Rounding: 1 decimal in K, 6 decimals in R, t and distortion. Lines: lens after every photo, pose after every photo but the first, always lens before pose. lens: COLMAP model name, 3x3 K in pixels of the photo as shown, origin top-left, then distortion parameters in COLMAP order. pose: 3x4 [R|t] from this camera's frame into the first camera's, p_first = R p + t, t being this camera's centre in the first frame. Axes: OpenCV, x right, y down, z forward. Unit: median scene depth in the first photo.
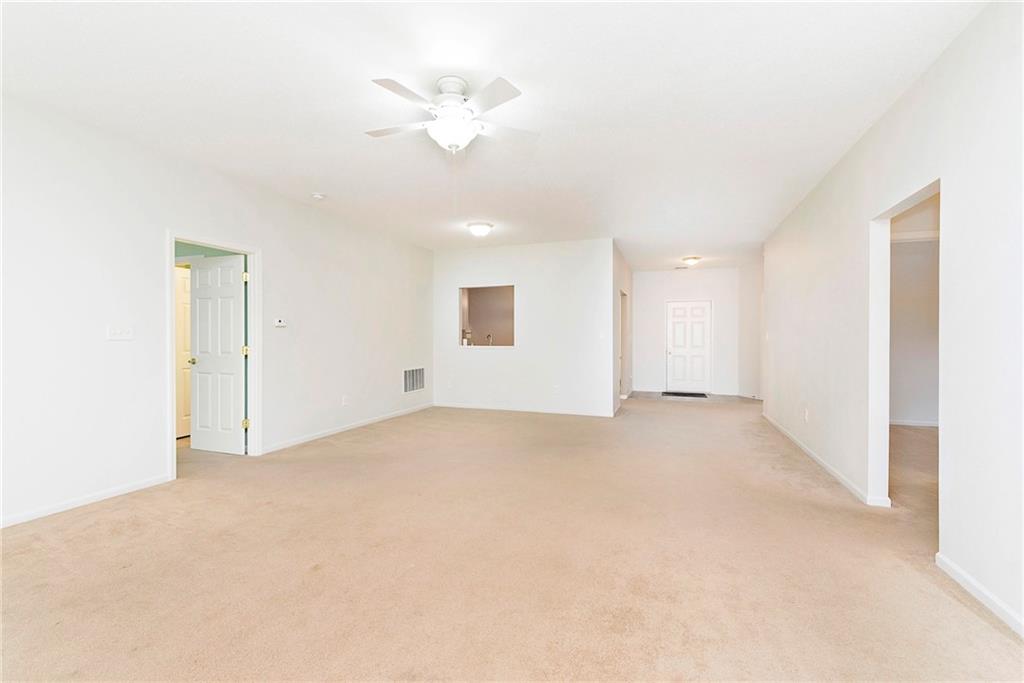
lens RADIAL K [[438.8, 0, 510.7], [0, 438.8, 341.7], [0, 0, 1]] dist [0.002752, -0.000329]
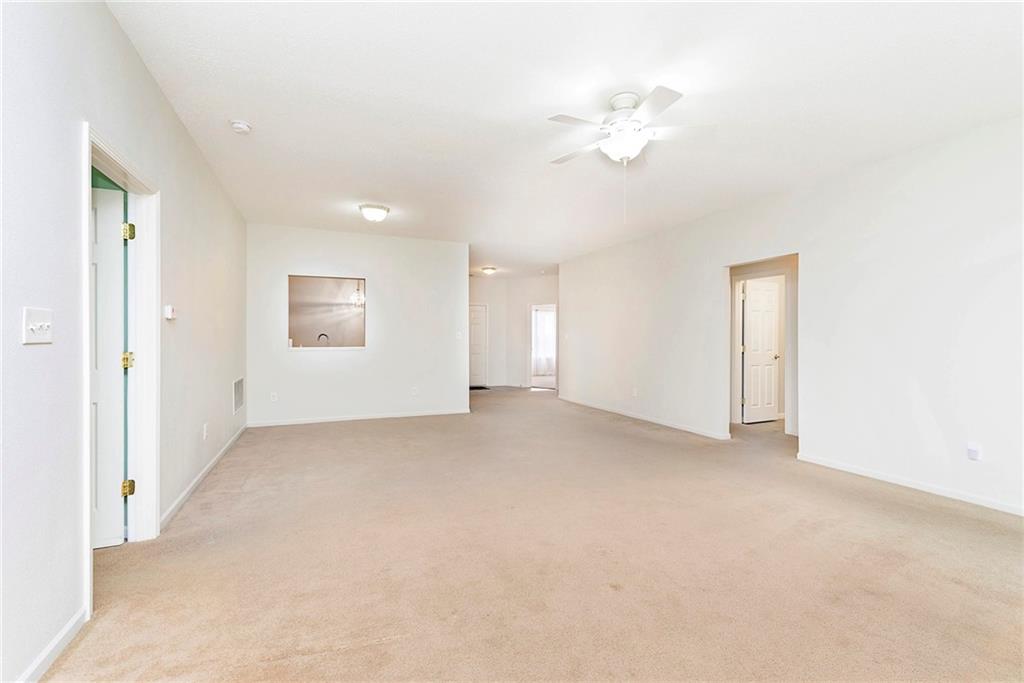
lens RADIAL K [[438.8, 0, 510.6], [0, 438.8, 337.7], [0, 0, 1]] dist [0.002752, -0.000329]
pose [[0.732610, 0.001547, 0.680646, -0.615052], [0.006964, 0.999928, -0.009768, 0.002861], [-0.680613, 0.011896, 0.732547, 0.239338]]
